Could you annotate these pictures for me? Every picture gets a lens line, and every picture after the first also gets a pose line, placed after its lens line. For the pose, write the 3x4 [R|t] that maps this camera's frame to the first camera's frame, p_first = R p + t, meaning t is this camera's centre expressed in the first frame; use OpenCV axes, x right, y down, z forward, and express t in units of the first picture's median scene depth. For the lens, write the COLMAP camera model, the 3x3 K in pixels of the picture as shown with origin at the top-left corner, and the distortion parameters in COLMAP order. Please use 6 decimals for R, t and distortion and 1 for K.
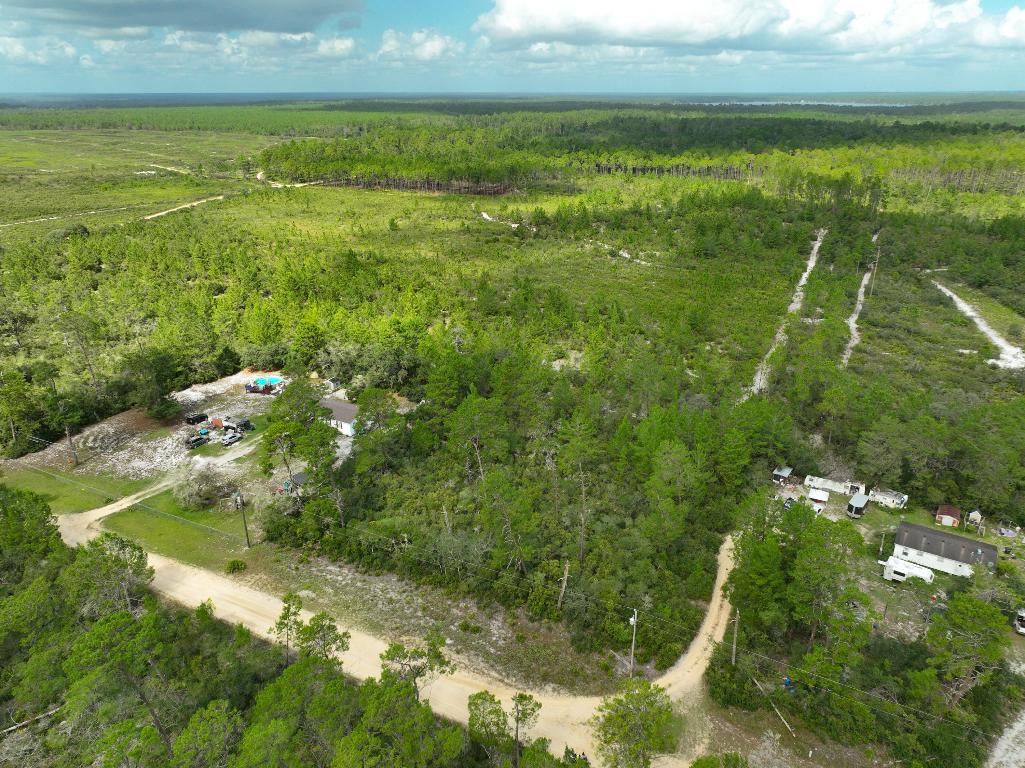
lens RADIAL K [[721.9, 0, 515.1], [0, 721.9, 383.4], [0, 0, 1]] dist [-0.010060, 0.026934]
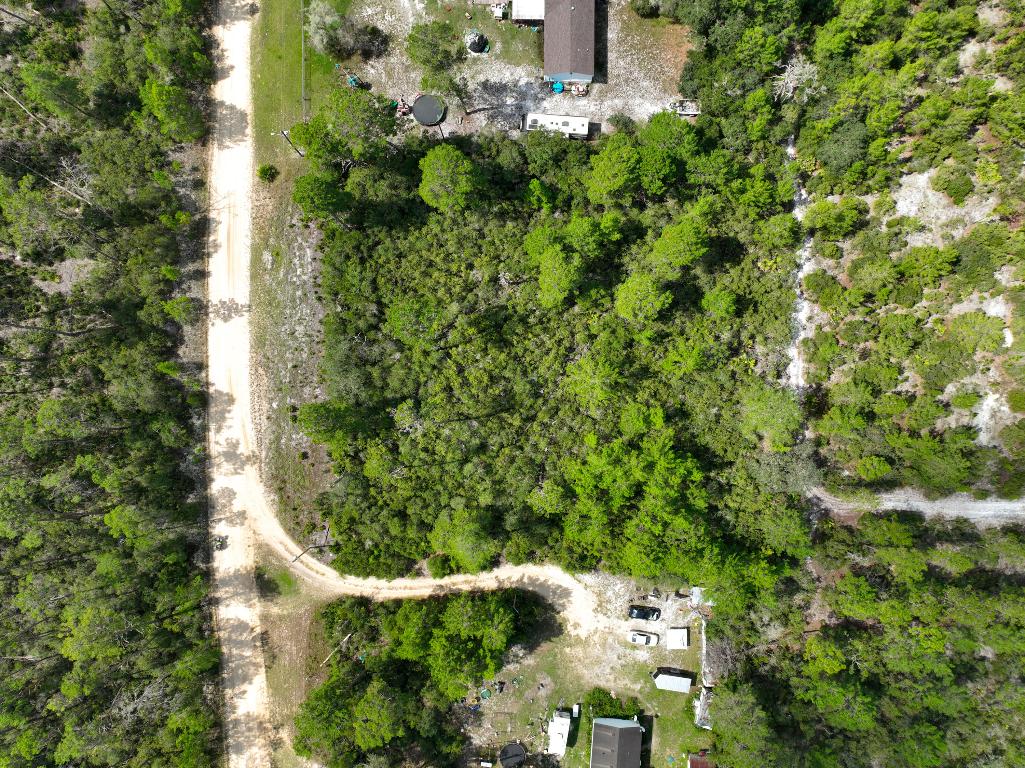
lens RADIAL K [[721.9, 0, 512.4], [0, 721.9, 384.8], [0, 0, 1]] dist [-0.010060, 0.026934]
pose [[0.472927, 0.881083, -0.005786, 0.037729], [-0.342105, 0.189671, 0.920320, -0.453981], [0.811976, -0.433265, 0.391123, 0.426154]]
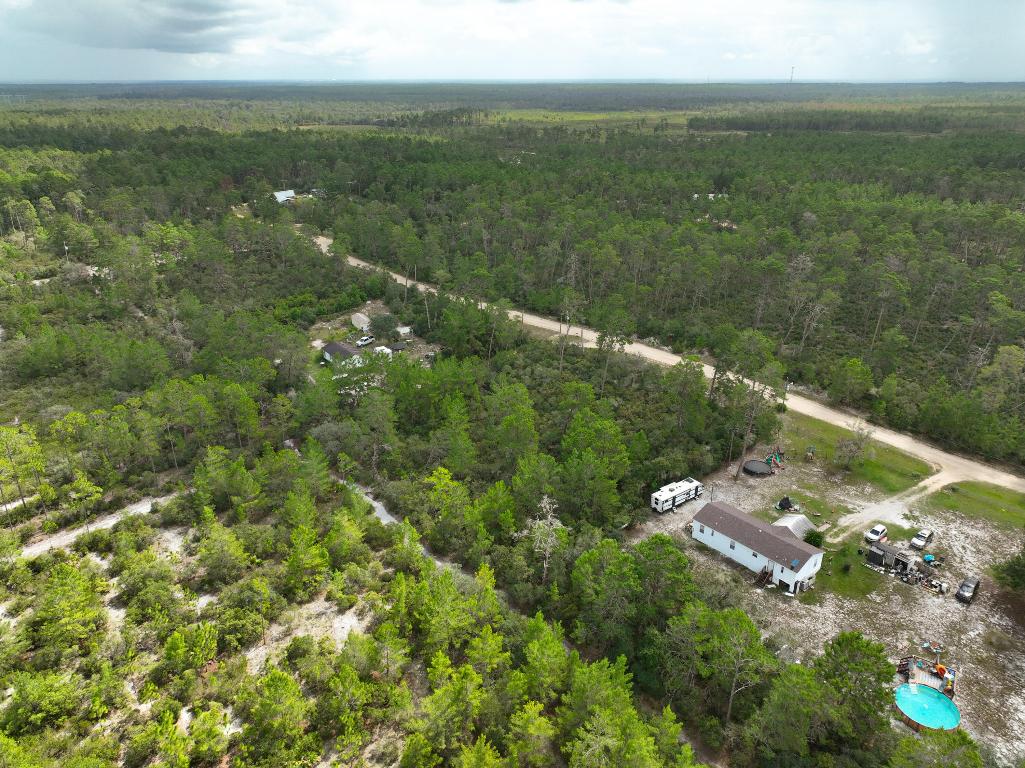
lens RADIAL K [[719.0, 0, 514.8], [0, 719.0, 386.3], [0, 0, 1]] dist [0.004588, 0.005410]
pose [[-0.931303, -0.133104, 0.339056, -0.214457], [0.148507, 0.711211, 0.687113, -0.495643], [-0.332597, 0.690263, -0.642586, 1.197961]]
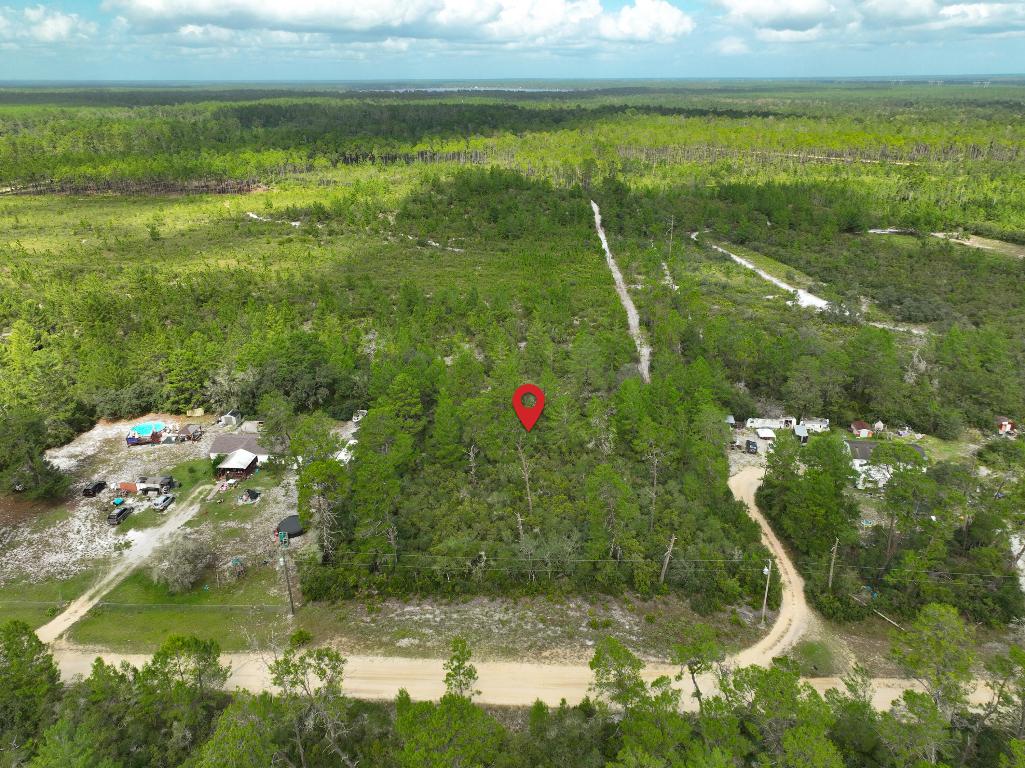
lens RADIAL K [[721.9, 0, 514.5], [0, 721.9, 381.2], [0, 0, 1]] dist [-0.010060, 0.026934]
pose [[0.914933, -0.160473, 0.370331, -0.243407], [0.155776, 0.986866, 0.042775, -0.026105], [-0.372332, 0.018552, 0.927914, 0.058467]]
